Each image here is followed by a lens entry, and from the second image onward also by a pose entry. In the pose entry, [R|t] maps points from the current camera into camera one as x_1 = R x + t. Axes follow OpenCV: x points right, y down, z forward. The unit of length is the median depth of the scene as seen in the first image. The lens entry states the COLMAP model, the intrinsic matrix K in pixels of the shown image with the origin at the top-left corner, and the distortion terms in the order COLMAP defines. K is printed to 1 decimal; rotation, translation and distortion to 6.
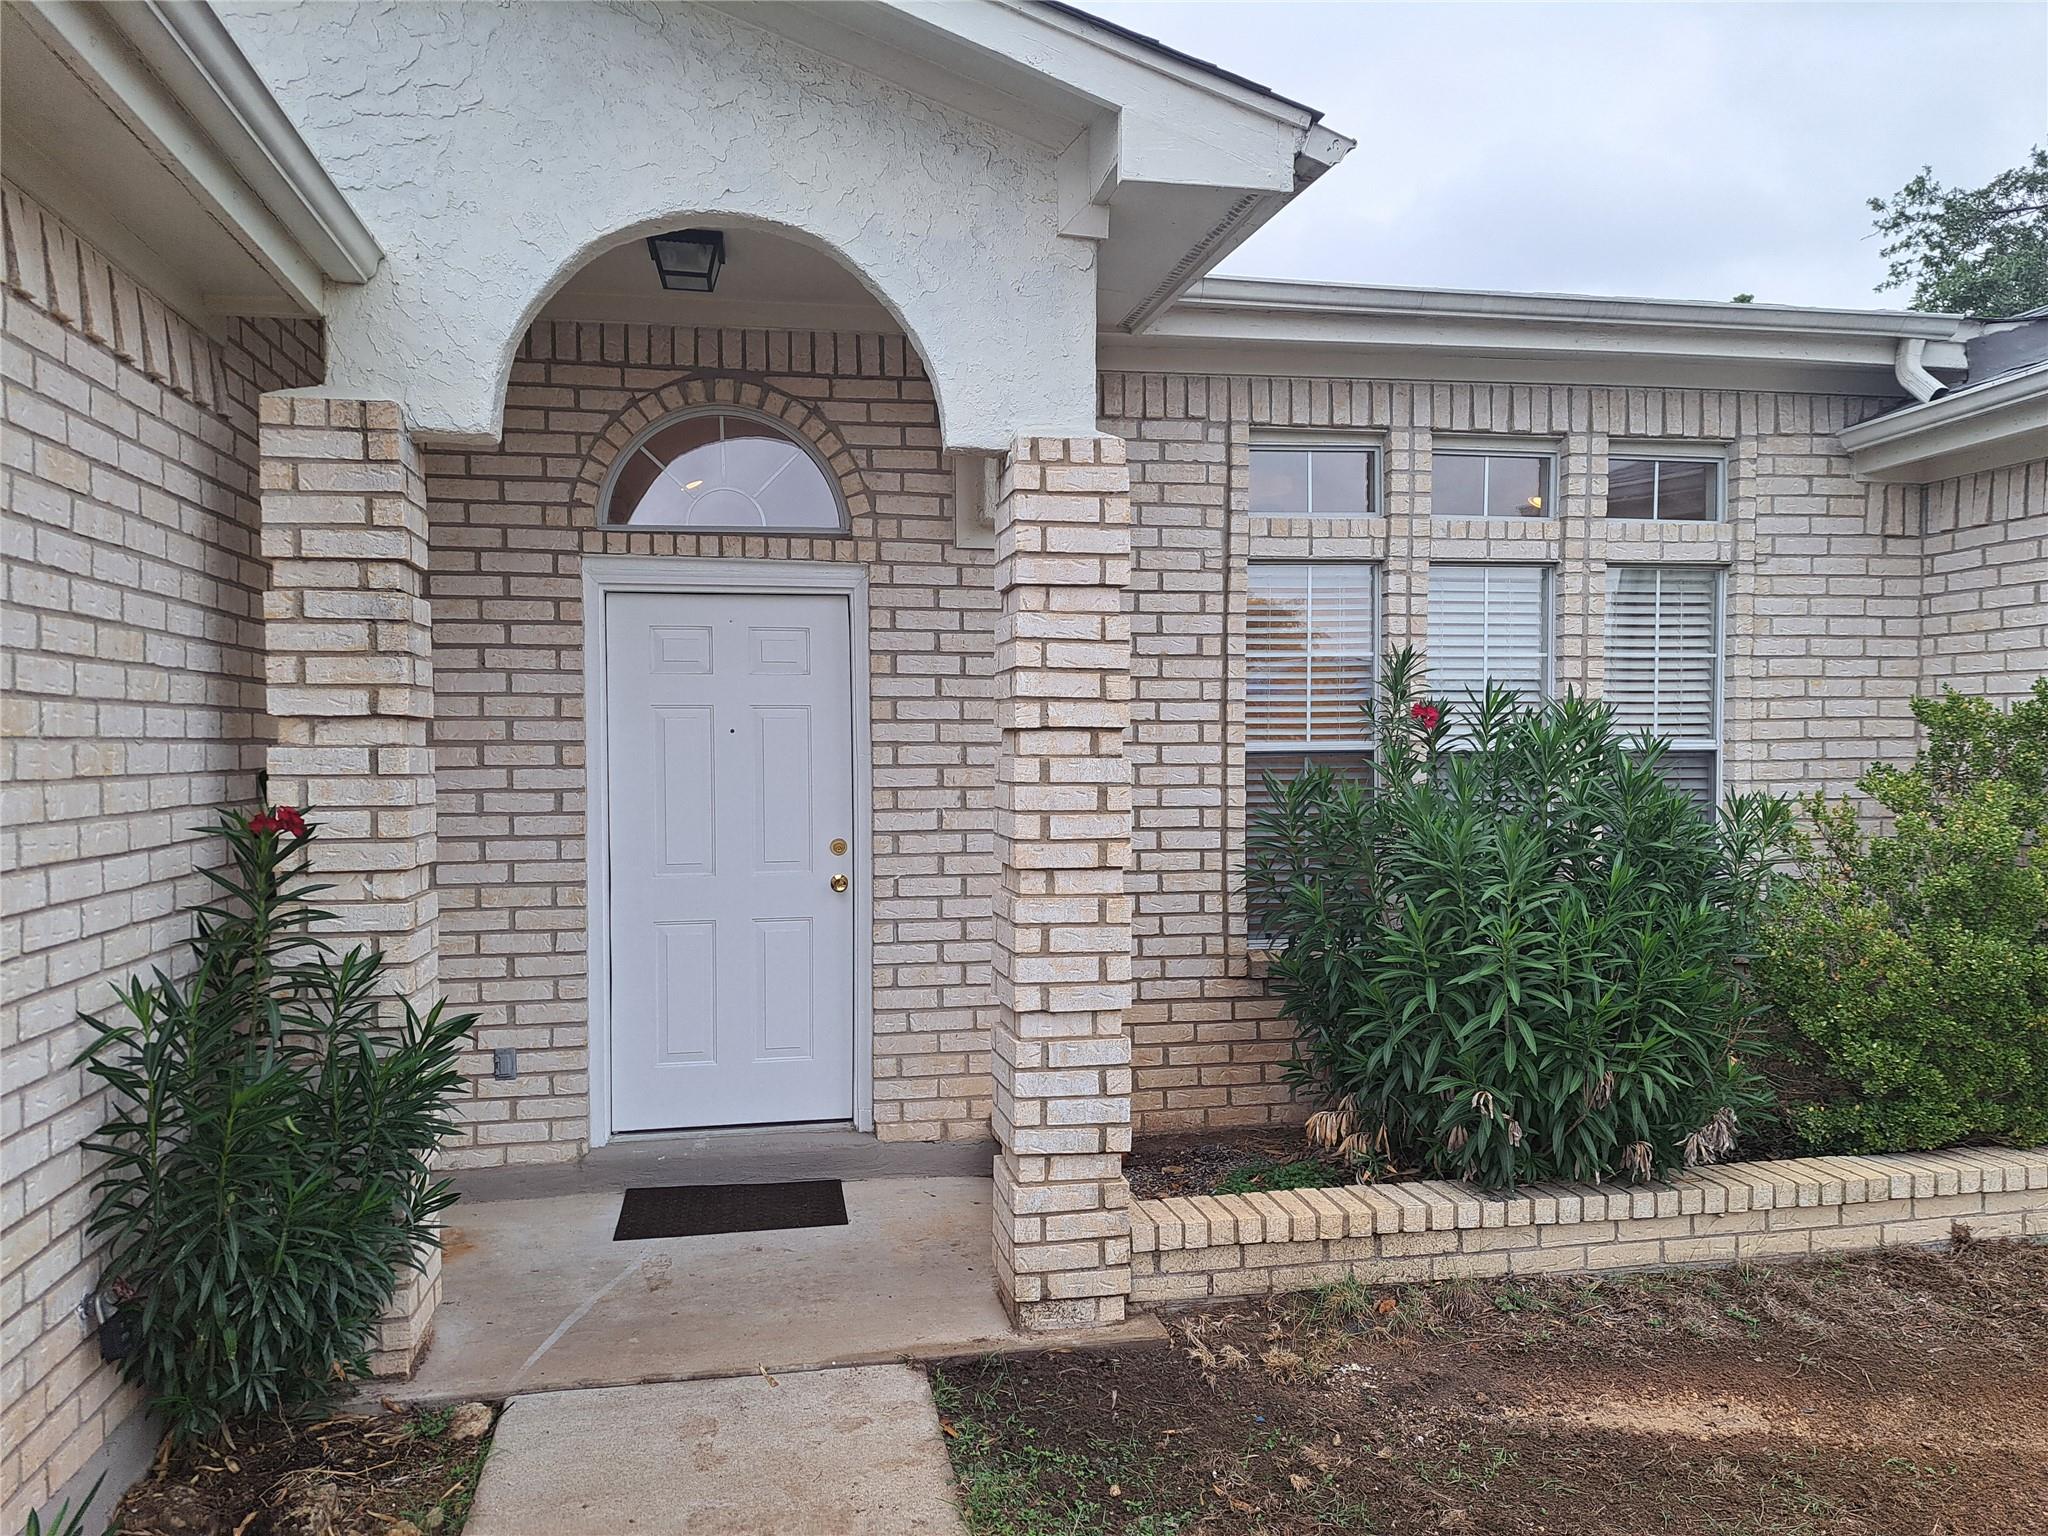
lens RADIAL K [[1474.0, 0, 1012.1], [0, 1474.0, 770.6], [0, 0, 1]] dist [0.070592, -0.069139]
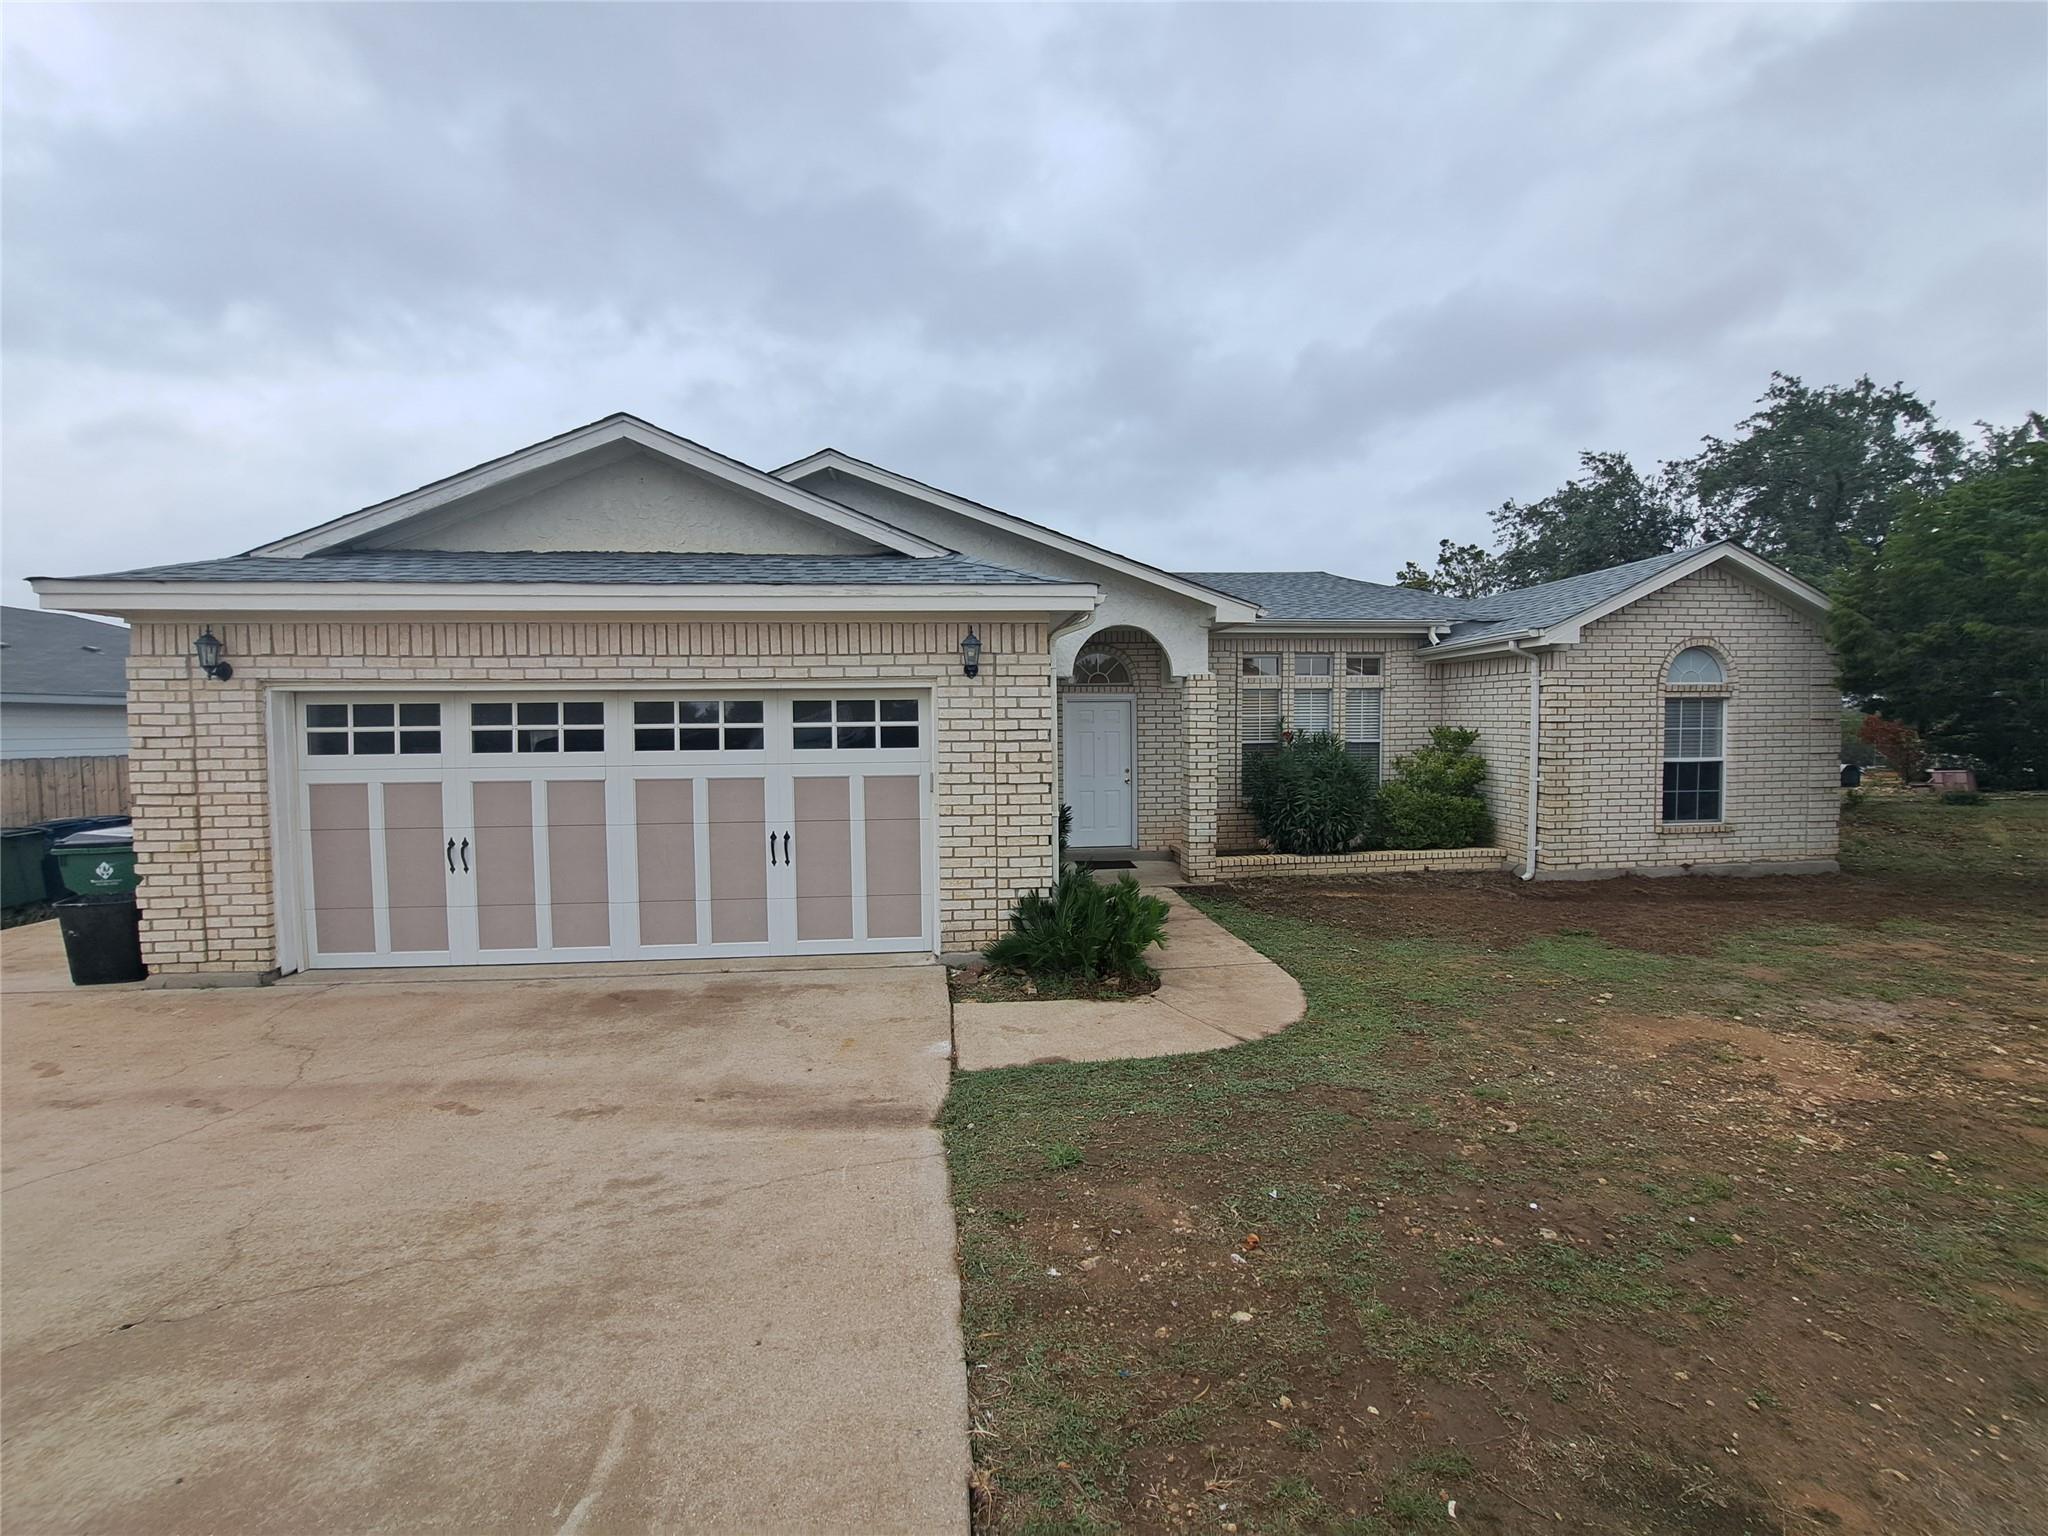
lens RADIAL K [[814.5, 0, 1039.9], [0, 814.5, 759.8], [0, 0, 1]] dist [-0.016880, -0.000096]
pose [[0.997821, -0.002093, -0.065947, -0.234568], [0.004145, 0.999511, 0.031006, -0.046048], [0.065850, -0.031212, 0.997341, -1.174421]]
